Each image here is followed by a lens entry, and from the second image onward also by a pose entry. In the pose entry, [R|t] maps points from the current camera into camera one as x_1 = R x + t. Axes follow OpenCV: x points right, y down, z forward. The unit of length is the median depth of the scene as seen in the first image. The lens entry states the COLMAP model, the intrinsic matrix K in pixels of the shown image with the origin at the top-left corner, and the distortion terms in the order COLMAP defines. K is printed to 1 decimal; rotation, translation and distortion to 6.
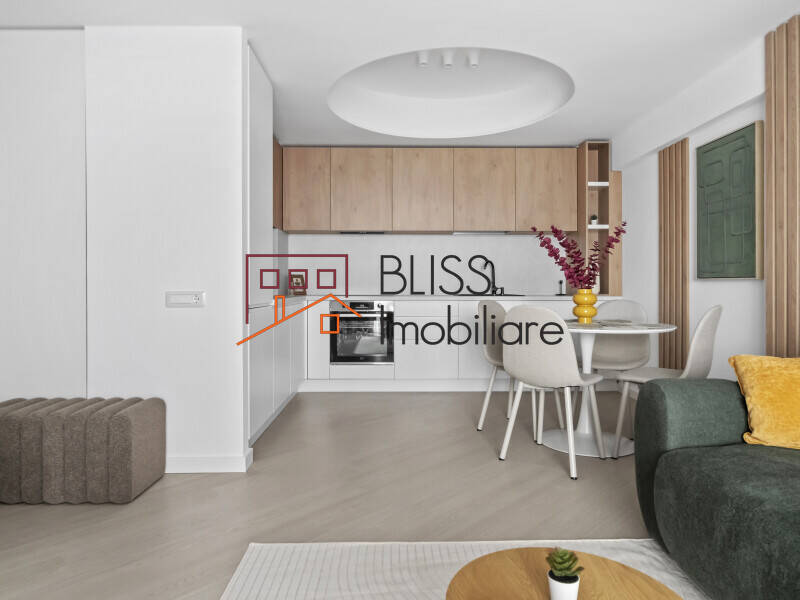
lens RADIAL K [[524.7, 0, 400.0], [0, 524.7, 287.9], [0, 0, 1]] dist [0.002159, -0.000445]
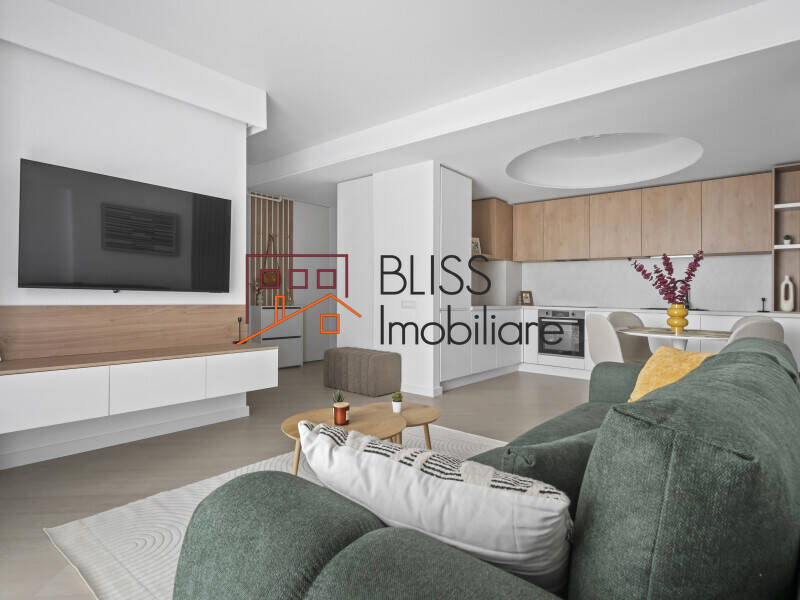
lens RADIAL K [[438.0, 0, 413.6], [0, 438.0, 291.0], [0, 0, 1]] dist [0.000637, 0.000869]
pose [[0.775644, 0.005240, -0.631149, 0.352152], [-0.018848, 0.999712, -0.014863, -0.001709], [0.630890, 0.023424, 0.775519, -0.138604]]
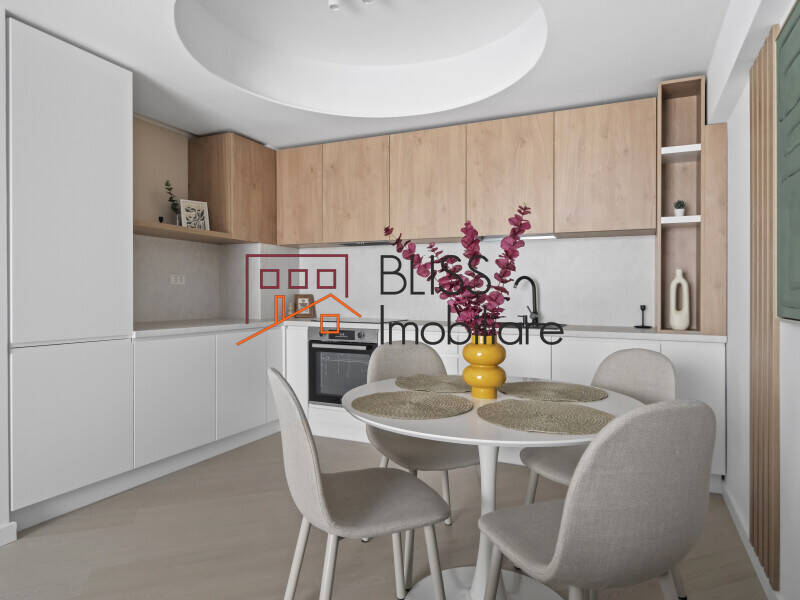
lens RADIAL K [[511.3, 0, 390.9], [0, 511.3, 295.4], [0, 0, 1]] dist [-0.002344, 0.000720]
pose [[0.900339, 0.005420, -0.435156, 0.333960], [-0.007519, 0.999967, -0.003101, -0.024152], [0.435125, 0.006064, 0.900350, 0.321104]]
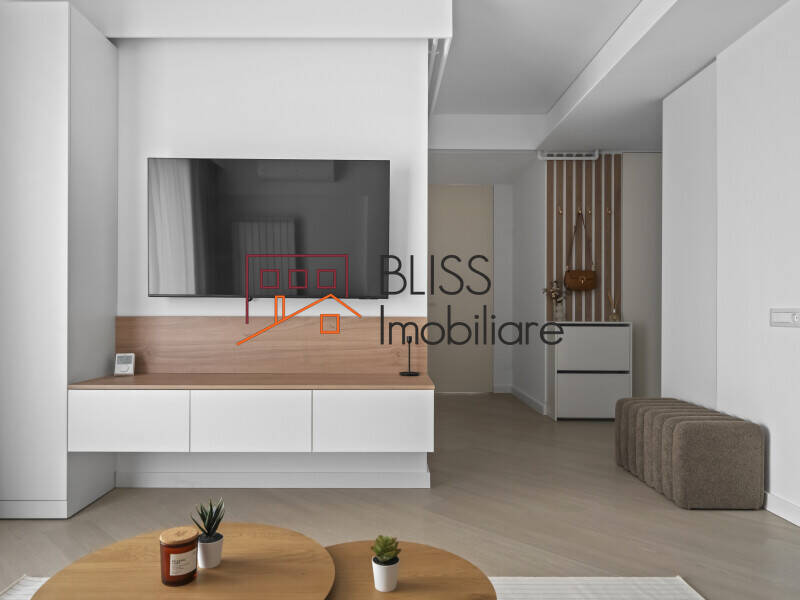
lens RADIAL K [[545.2, 0, 386.7], [0, 545.2, 317.5], [0, 0, 1]] dist [0.002102, -0.004201]
pose [[-0.003165, 0.019670, -0.999802, 0.272442], [-0.007541, 0.999778, 0.019694, 0.004064], [0.999967, 0.007602, -0.003015, 0.190109]]
